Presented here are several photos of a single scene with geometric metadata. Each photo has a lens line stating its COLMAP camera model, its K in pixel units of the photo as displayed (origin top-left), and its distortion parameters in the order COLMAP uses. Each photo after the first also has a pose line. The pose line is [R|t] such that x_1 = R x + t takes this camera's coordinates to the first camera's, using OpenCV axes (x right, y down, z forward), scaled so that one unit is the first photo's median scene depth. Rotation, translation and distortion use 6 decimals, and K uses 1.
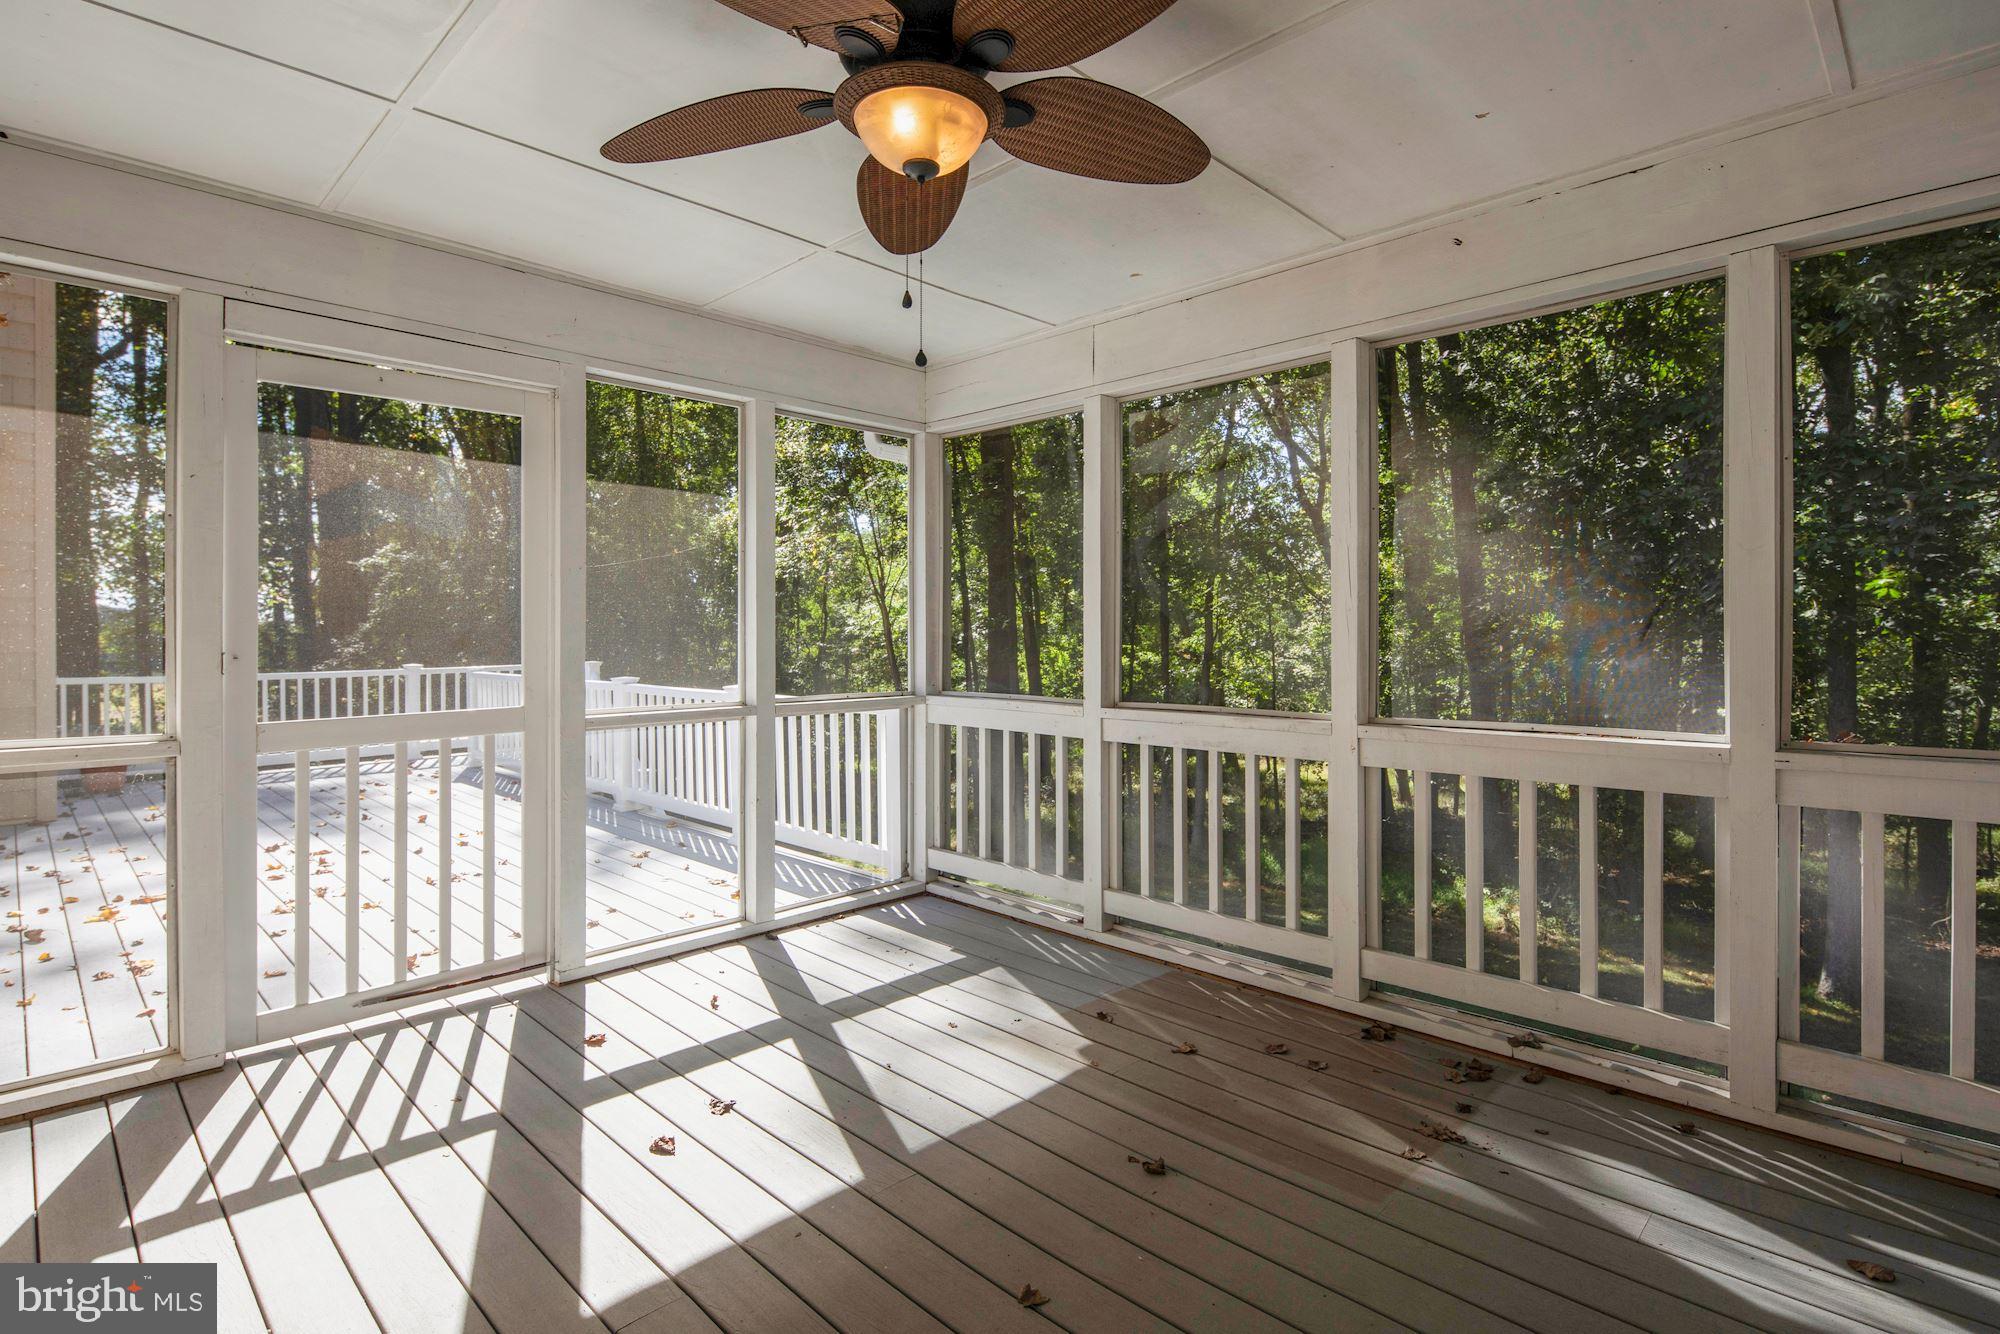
lens RADIAL K [[978.2, 0, 1005.8], [0, 978.2, 665.6], [0, 0, 1]] dist [0.003863, -0.003964]
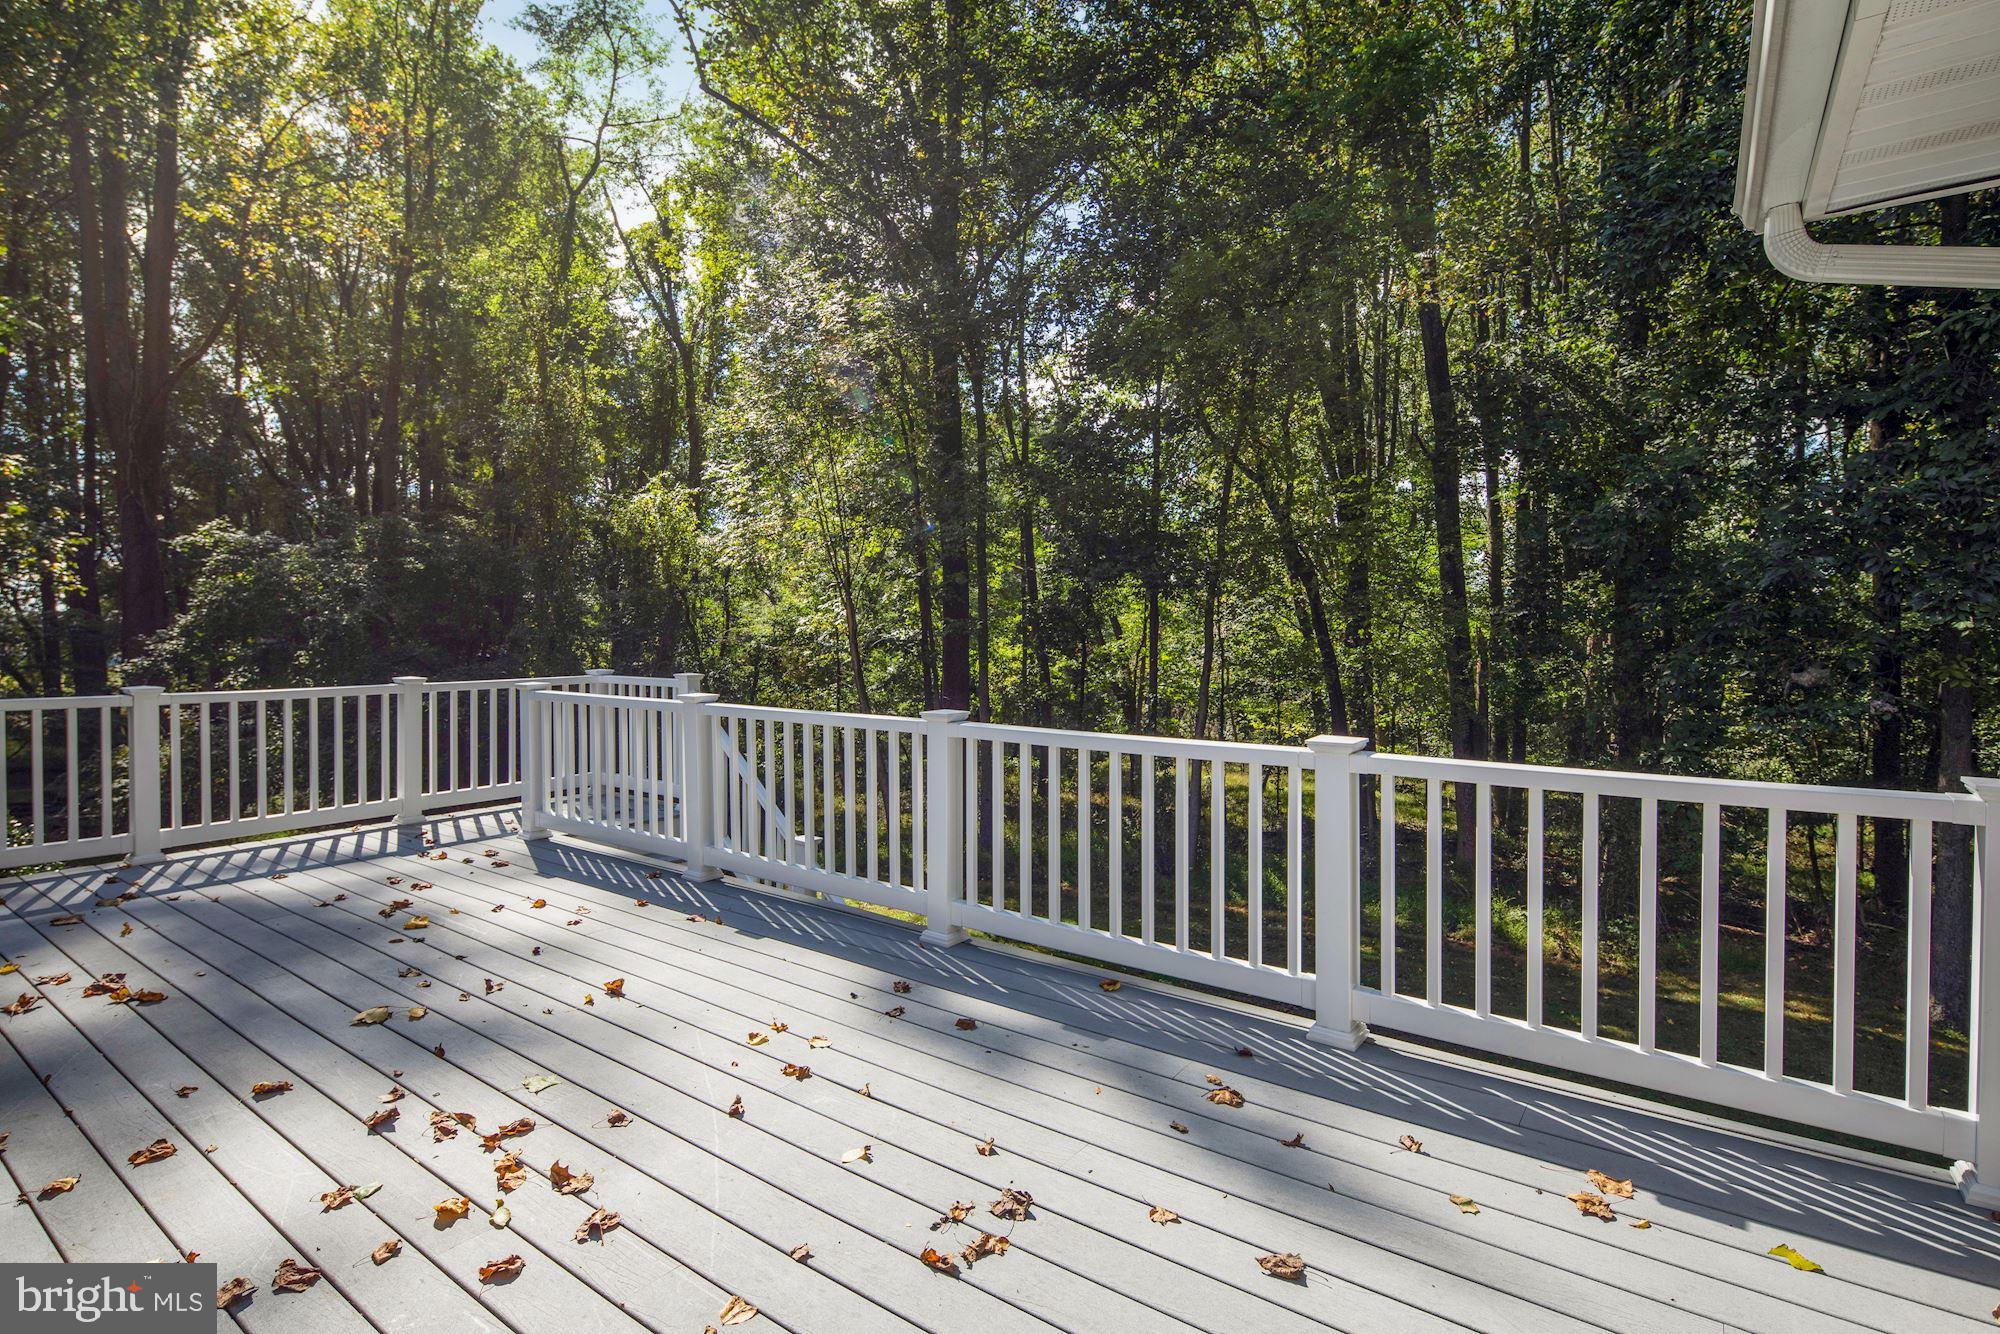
lens RADIAL K [[978.2, 0, 994.6], [0, 978.2, 650.4], [0, 0, 1]] dist [0.003863, -0.003964]
pose [[0.990999, 0.004894, 0.133781, -0.118932], [-0.003027, 0.999895, -0.014153, -0.004212], [-0.133836, 0.013621, 0.990910, 0.116700]]
